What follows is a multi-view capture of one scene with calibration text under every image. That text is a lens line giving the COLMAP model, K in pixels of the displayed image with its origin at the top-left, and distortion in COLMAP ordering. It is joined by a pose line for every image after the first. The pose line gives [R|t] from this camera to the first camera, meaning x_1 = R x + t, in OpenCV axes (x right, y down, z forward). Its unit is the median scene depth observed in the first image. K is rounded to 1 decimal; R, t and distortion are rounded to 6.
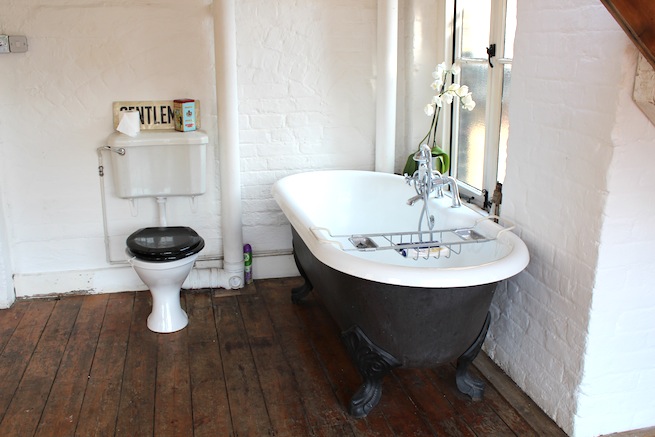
lens RADIAL K [[623.5, 0, 327.5], [0, 623.5, 218.5], [0, 0, 1]] dist [-0.147718, 0.156387]
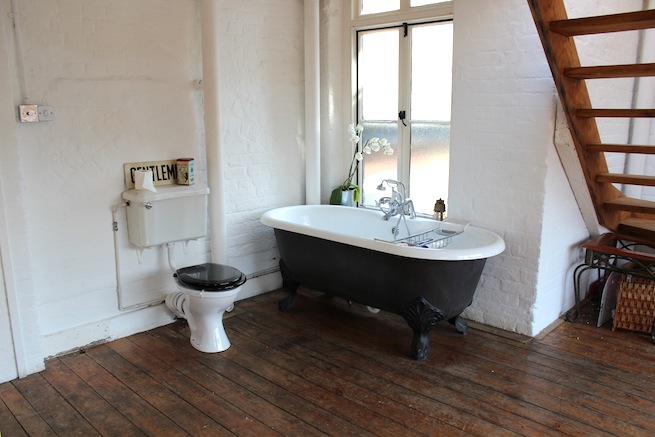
lens RADIAL K [[547.9, 0, 327.5], [0, 547.9, 218.5], [0, 0, 1]] dist [-0.171431, 0.173517]
pose [[0.841986, -0.108406, 0.528496, -0.565103], [0.145277, 0.988978, -0.028591, -0.008423], [-0.519572, 0.100851, 0.848454, -0.019286]]
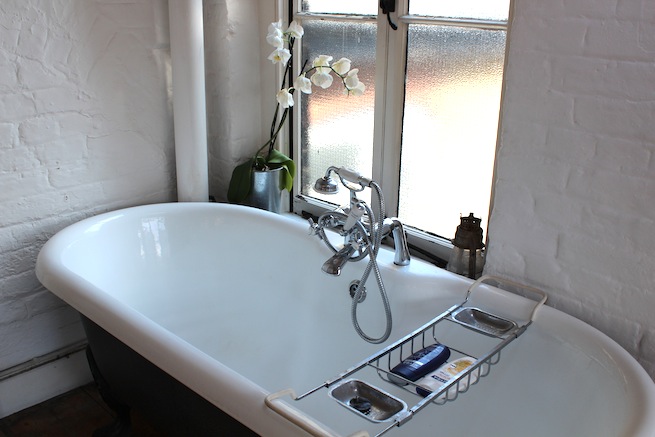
lens RADIAL K [[649.6, 0, 327.5], [0, 649.6, 218.5], [0, 0, 1]] dist [-0.079712, 0.011449]
pose [[0.836288, -0.162849, 0.523548, -0.155796], [0.125654, 0.986384, 0.106100, -0.117879], [-0.533698, -0.022945, 0.845364, 0.414304]]
